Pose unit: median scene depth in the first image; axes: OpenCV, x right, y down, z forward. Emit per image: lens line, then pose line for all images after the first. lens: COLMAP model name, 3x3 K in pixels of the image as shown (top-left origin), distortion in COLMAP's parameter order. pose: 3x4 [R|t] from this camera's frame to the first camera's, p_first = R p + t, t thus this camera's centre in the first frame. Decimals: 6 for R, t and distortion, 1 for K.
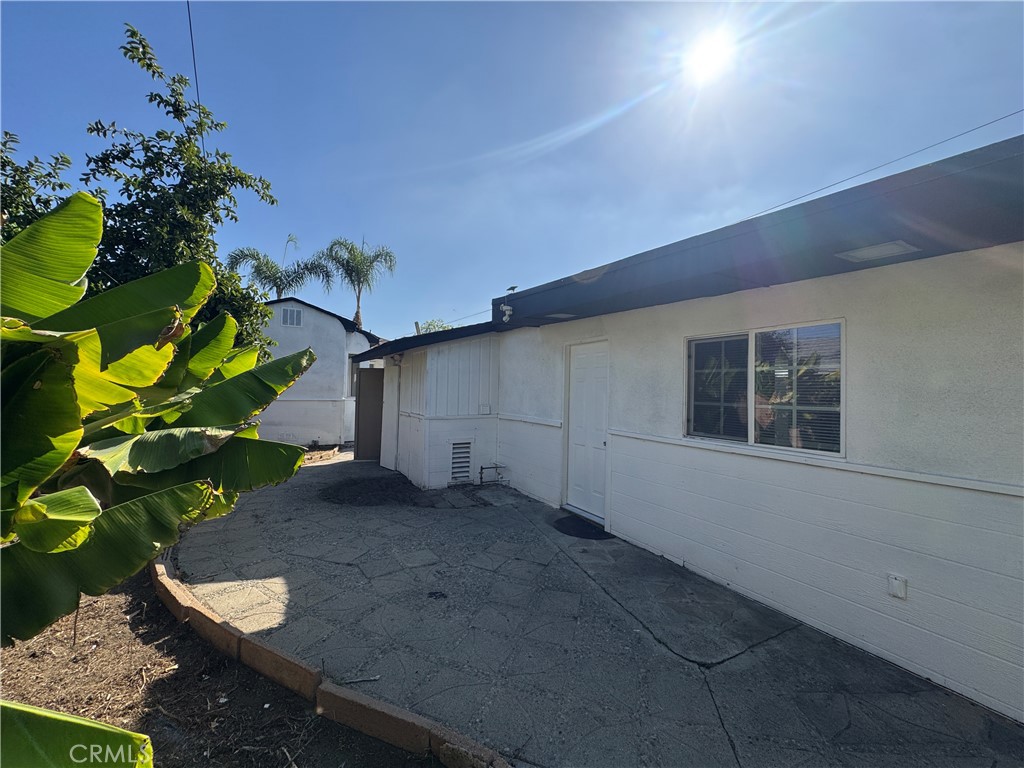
lens RADIAL K [[408.5, 0, 514.1], [0, 408.5, 385.2], [0, 0, 1]] dist [-0.000951, 0.000016]
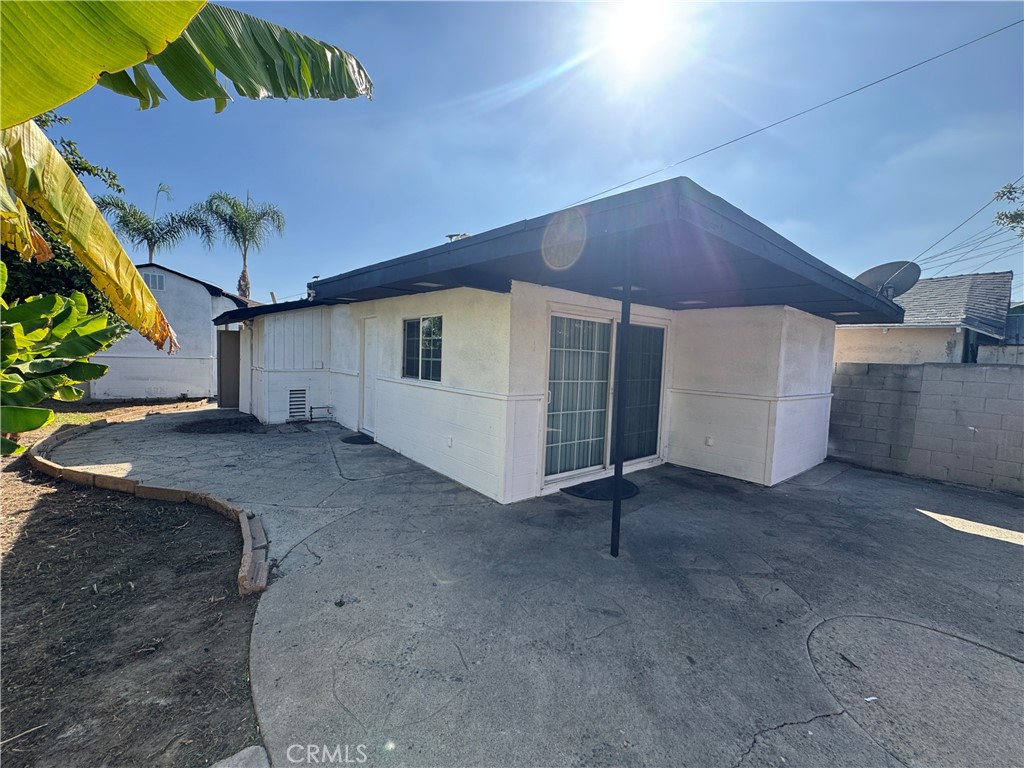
lens RADIAL K [[408.5, 0, 512.3], [0, 408.5, 382.8], [0, 0, 1]] dist [-0.000951, 0.000016]
pose [[0.983922, 0.000685, 0.178600, 0.339577], [-0.015224, 0.996675, 0.080045, 0.002727], [-0.177951, -0.081477, 0.980661, -0.440572]]
